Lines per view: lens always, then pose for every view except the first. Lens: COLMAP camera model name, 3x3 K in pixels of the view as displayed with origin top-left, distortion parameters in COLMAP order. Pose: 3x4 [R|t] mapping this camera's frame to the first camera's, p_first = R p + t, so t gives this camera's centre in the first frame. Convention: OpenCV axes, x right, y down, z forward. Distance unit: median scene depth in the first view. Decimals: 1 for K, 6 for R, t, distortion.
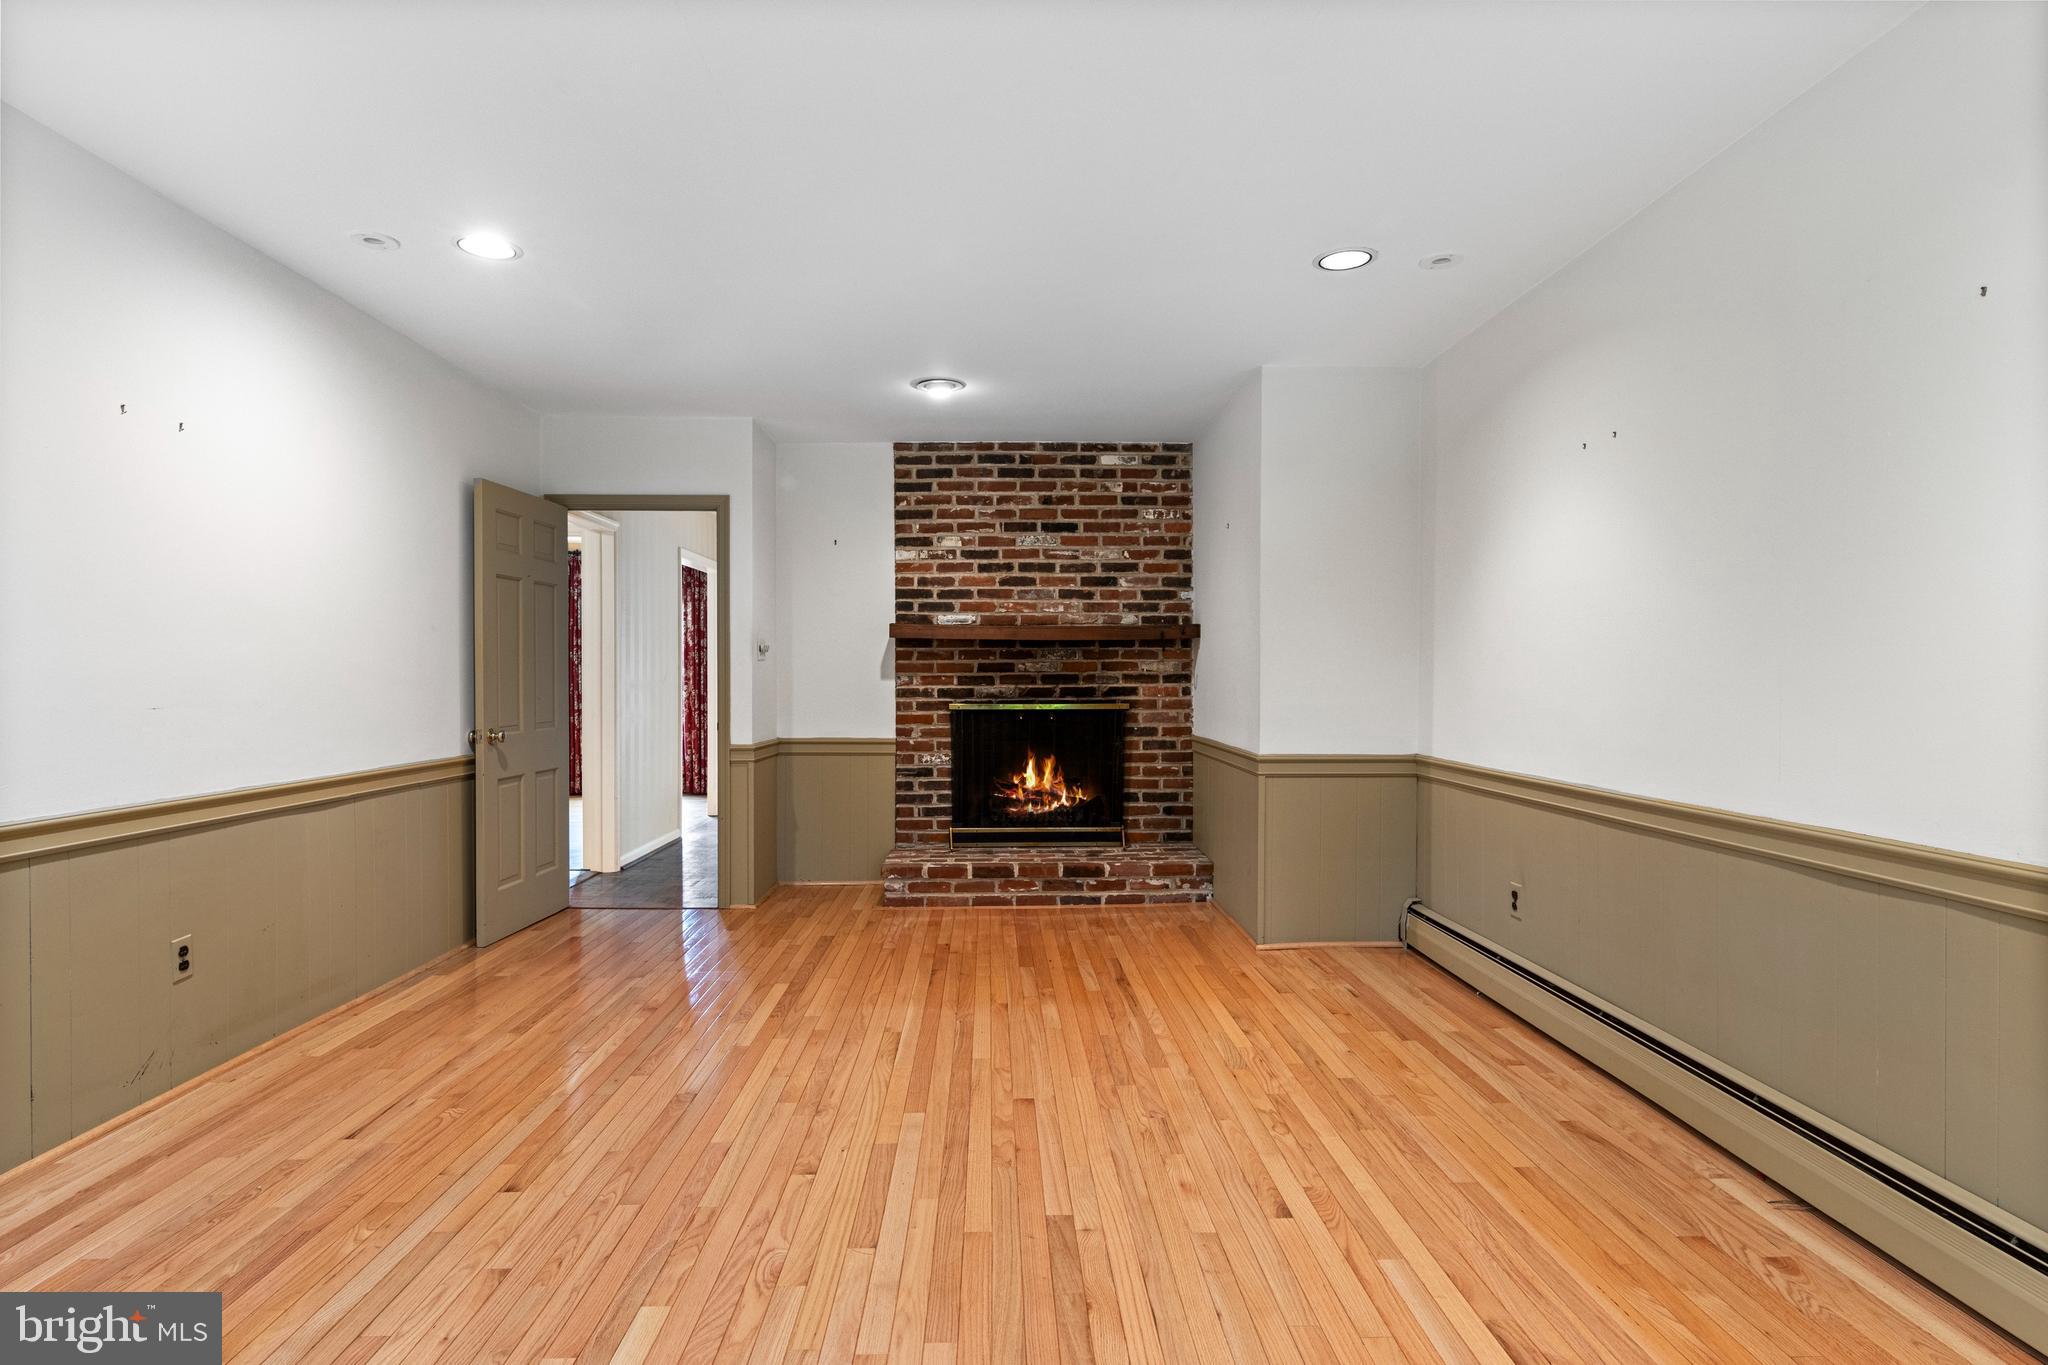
lens RADIAL K [[1056.3, 0, 1024.1], [0, 1056.3, 684.8], [0, 0, 1]] dist [0.012555, -0.000505]
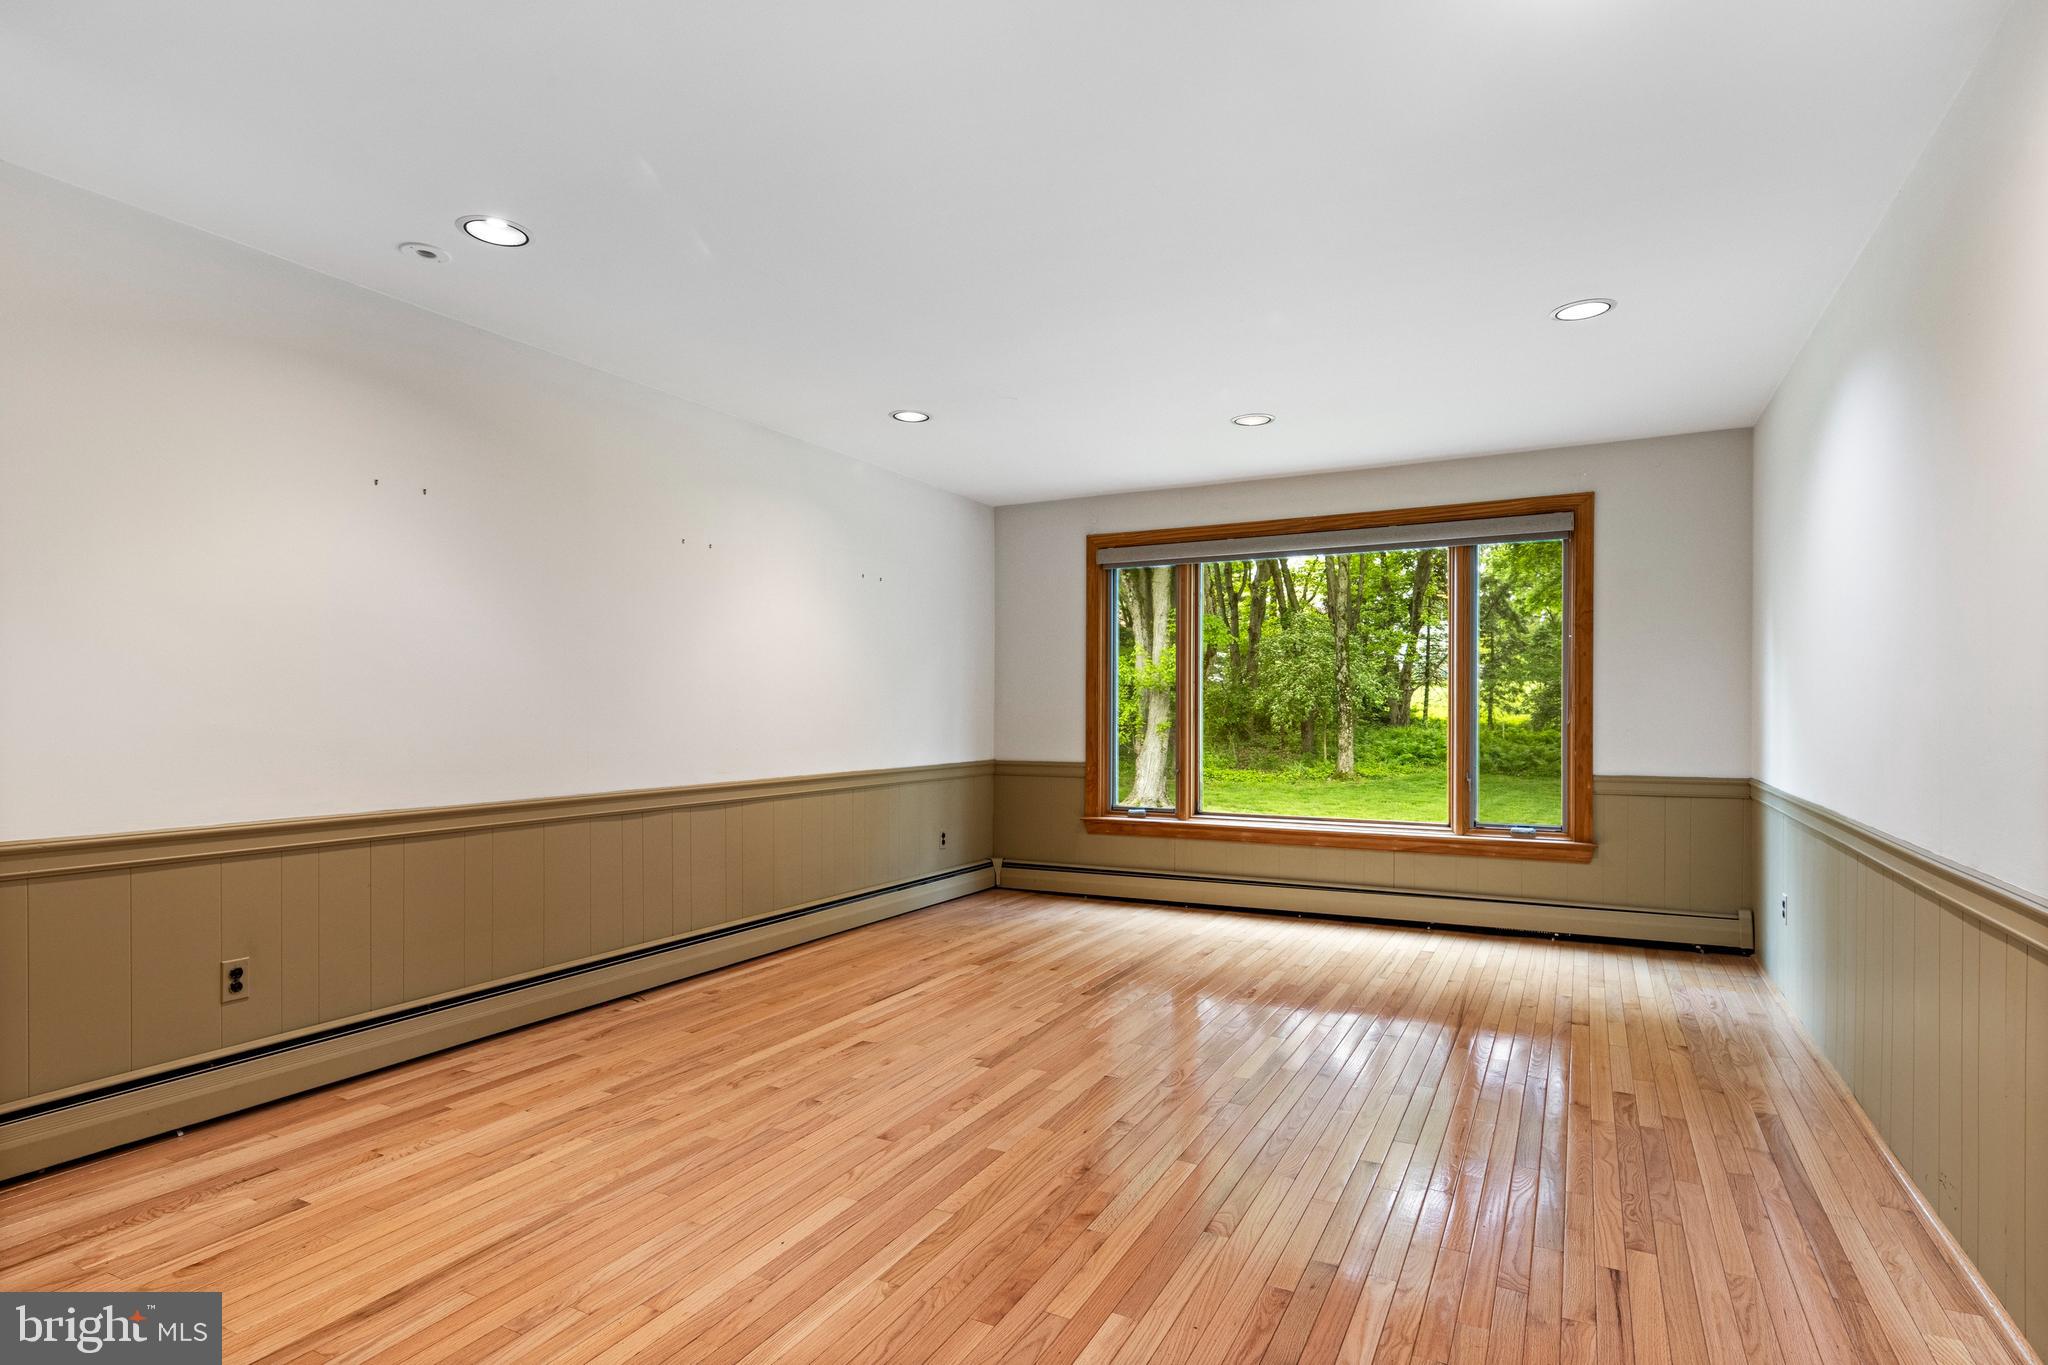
lens RADIAL K [[1051.0, 0, 995.9], [0, 1051.0, 718.8], [0, 0, 1]] dist [0.002671, 0.000139]
pose [[-0.857307, -0.004551, 0.514785, -0.574983], [0.002101, 0.999922, 0.012340, -0.010388], [-0.514801, 0.011661, -0.857230, 1.737696]]
